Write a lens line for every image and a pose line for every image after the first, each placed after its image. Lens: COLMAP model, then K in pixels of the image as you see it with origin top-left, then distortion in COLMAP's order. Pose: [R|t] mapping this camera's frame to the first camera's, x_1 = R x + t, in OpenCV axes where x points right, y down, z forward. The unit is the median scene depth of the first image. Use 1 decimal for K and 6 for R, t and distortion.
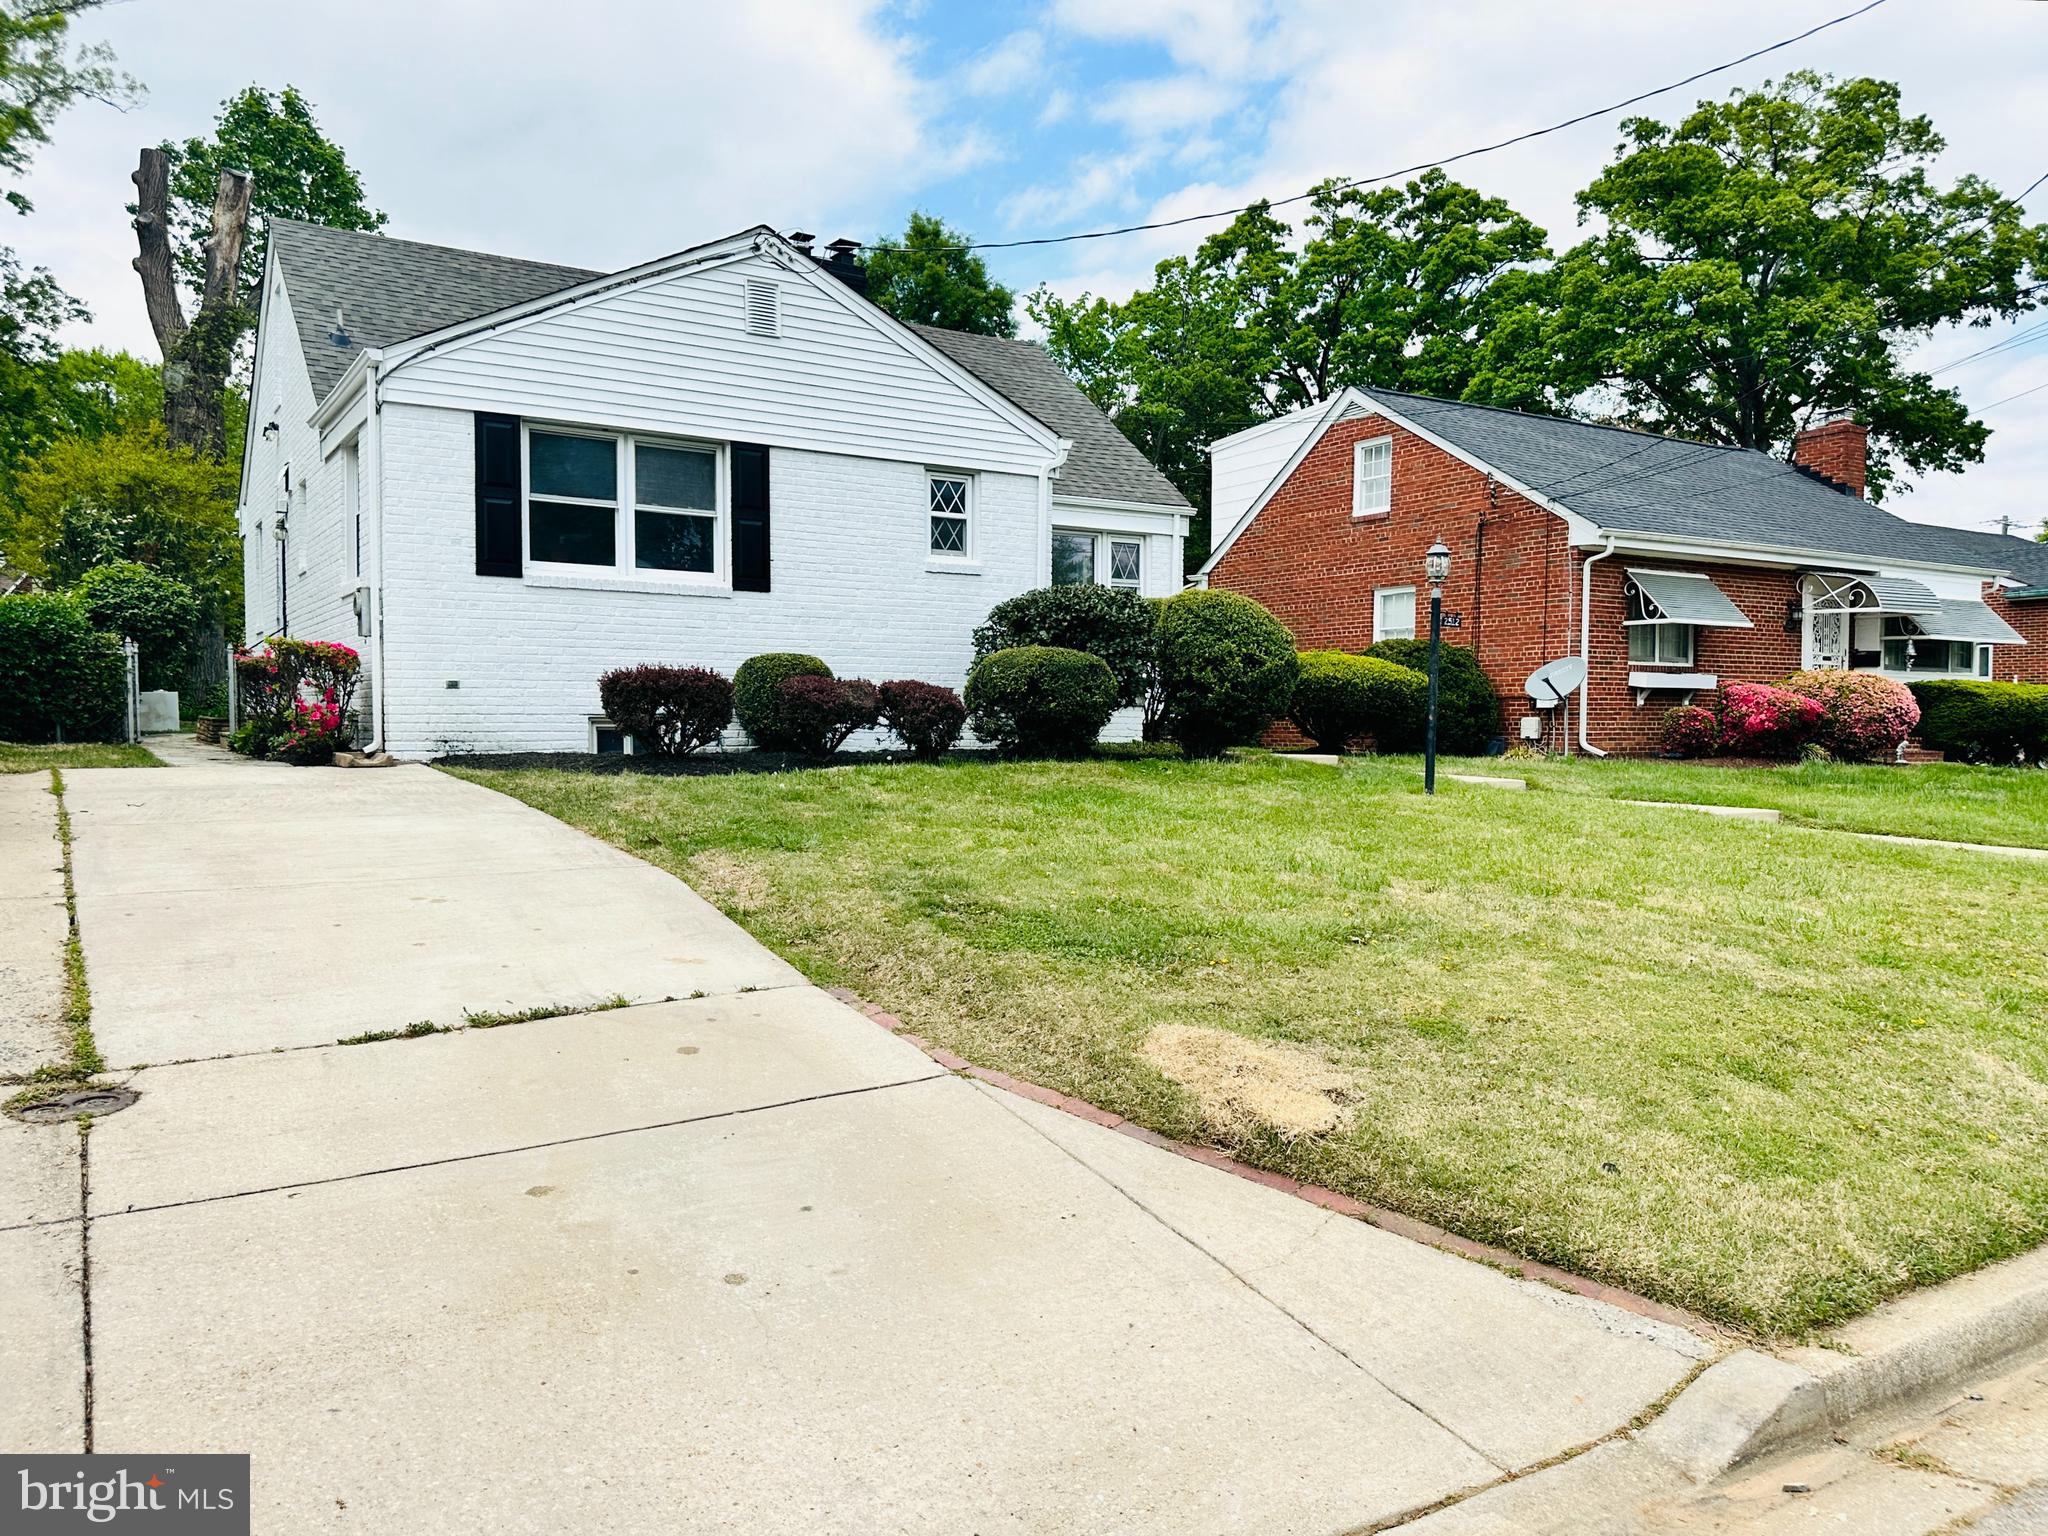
lens RADIAL K [[1522.3, 0, 1024.0], [0, 1522.3, 768.0], [0, 0, 1]] dist [0.165613, -0.345971]
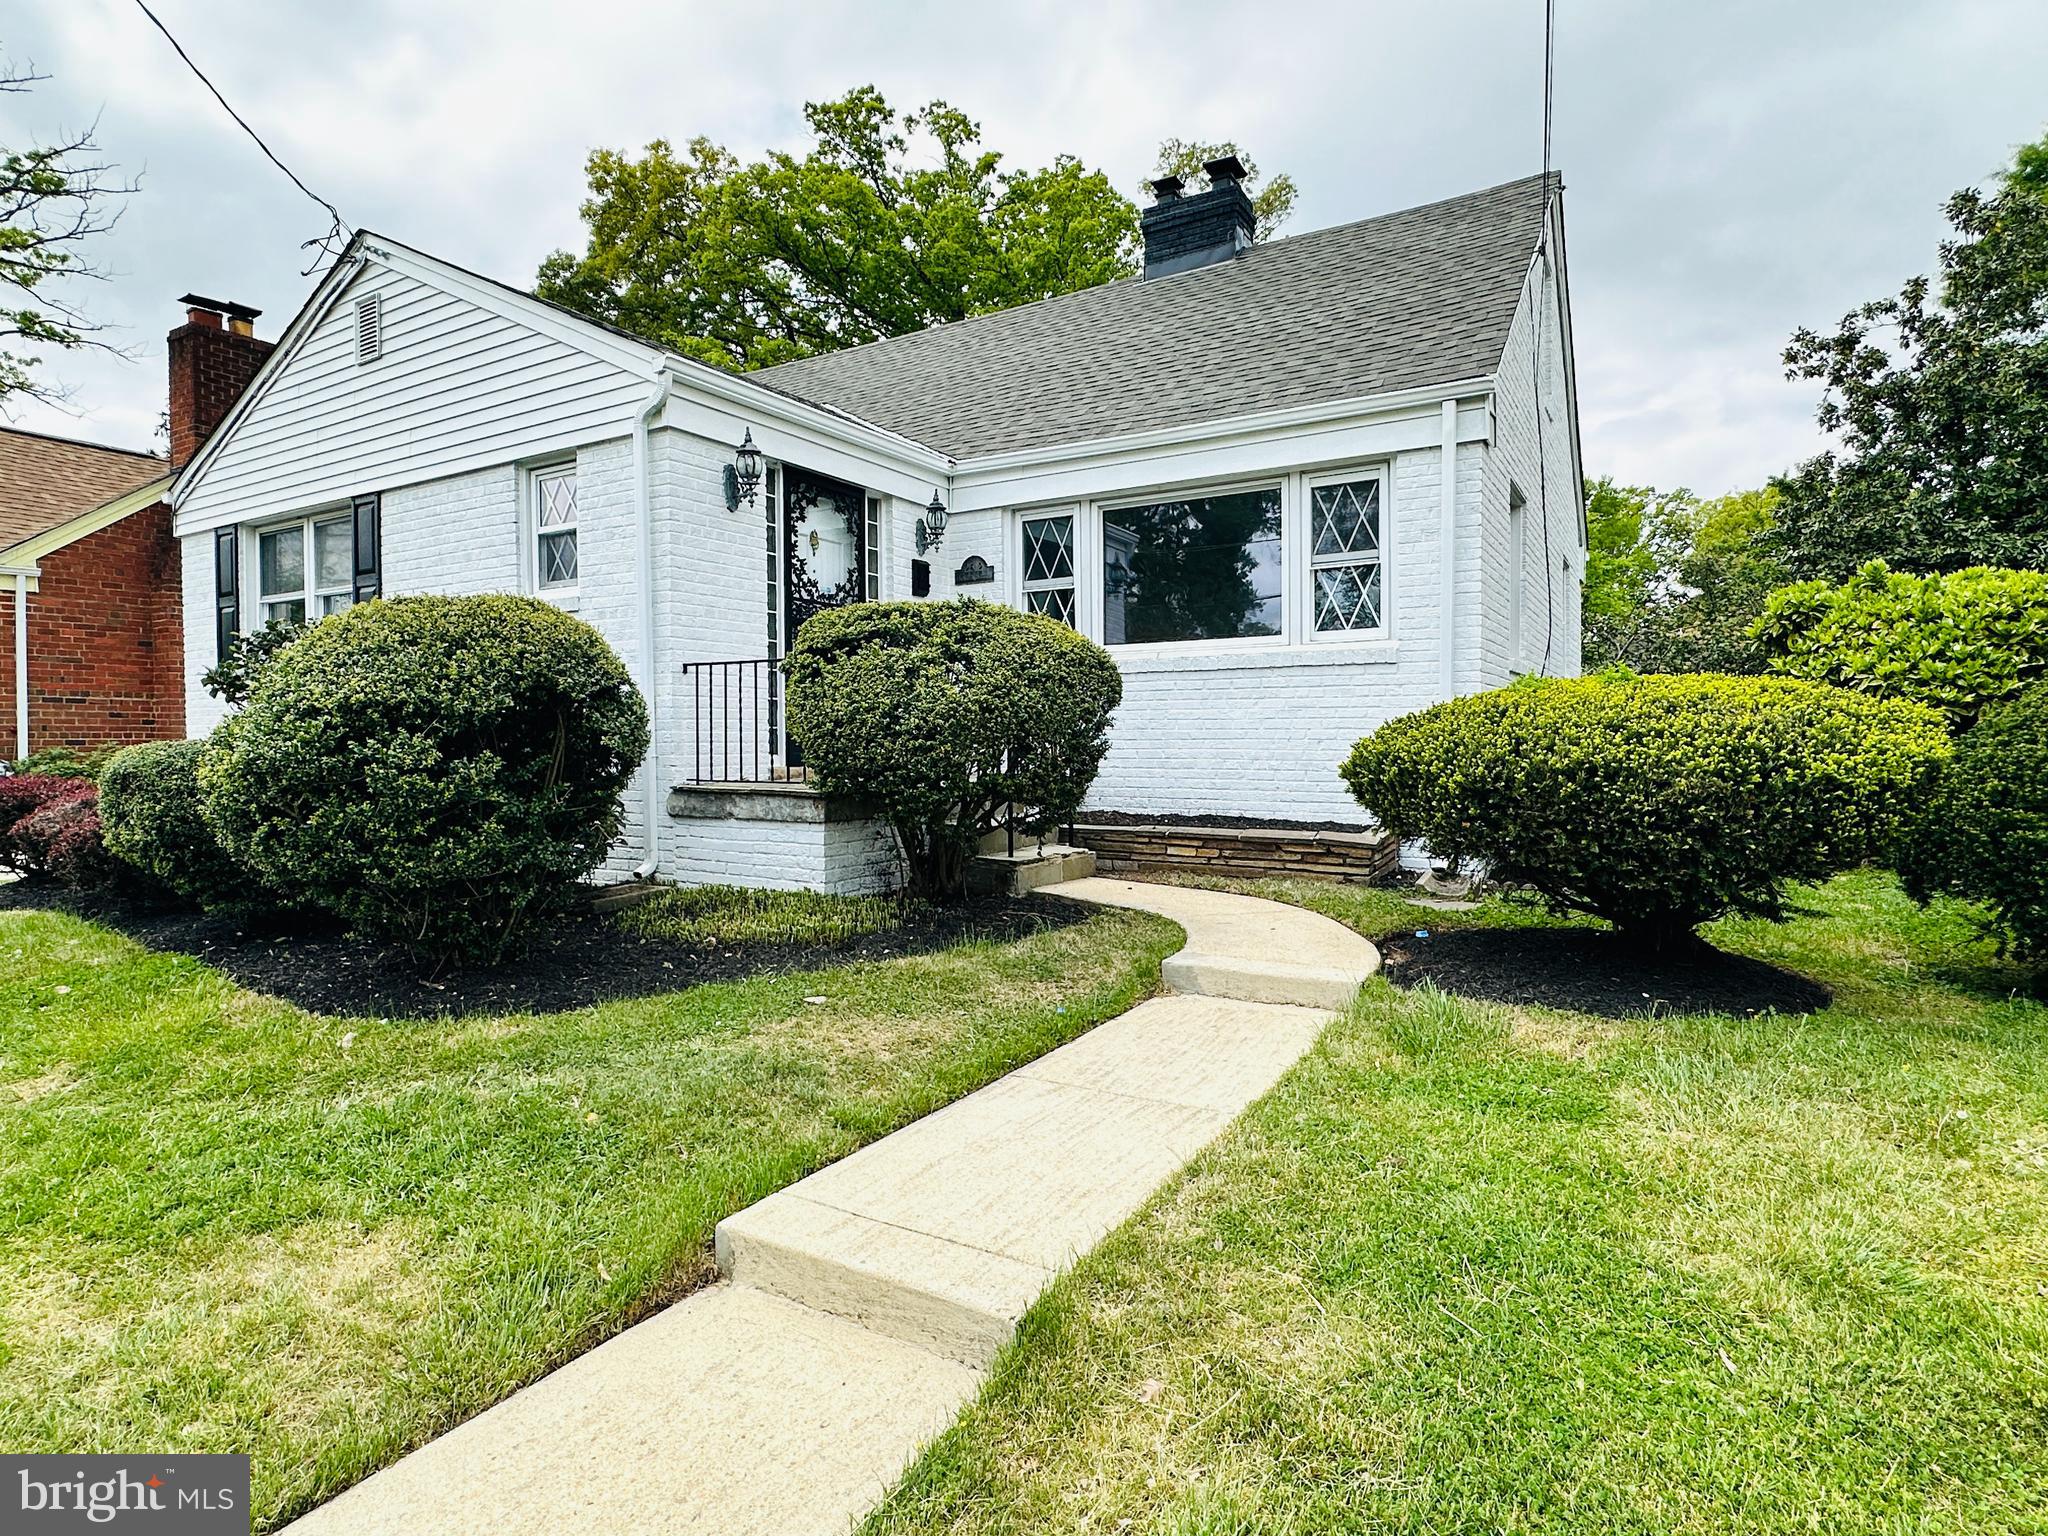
lens RADIAL K [[1089.0, 0, 1024.0], [0, 1089.0, 768.0], [0, 0, 1]] dist [-0.002547, 0.008247]
pose [[0.439855, 0.016117, -0.897924, 0.512262], [-0.015034, 0.999831, 0.010582, -0.074763], [0.897943, 0.008845, 0.440023, 1.065324]]
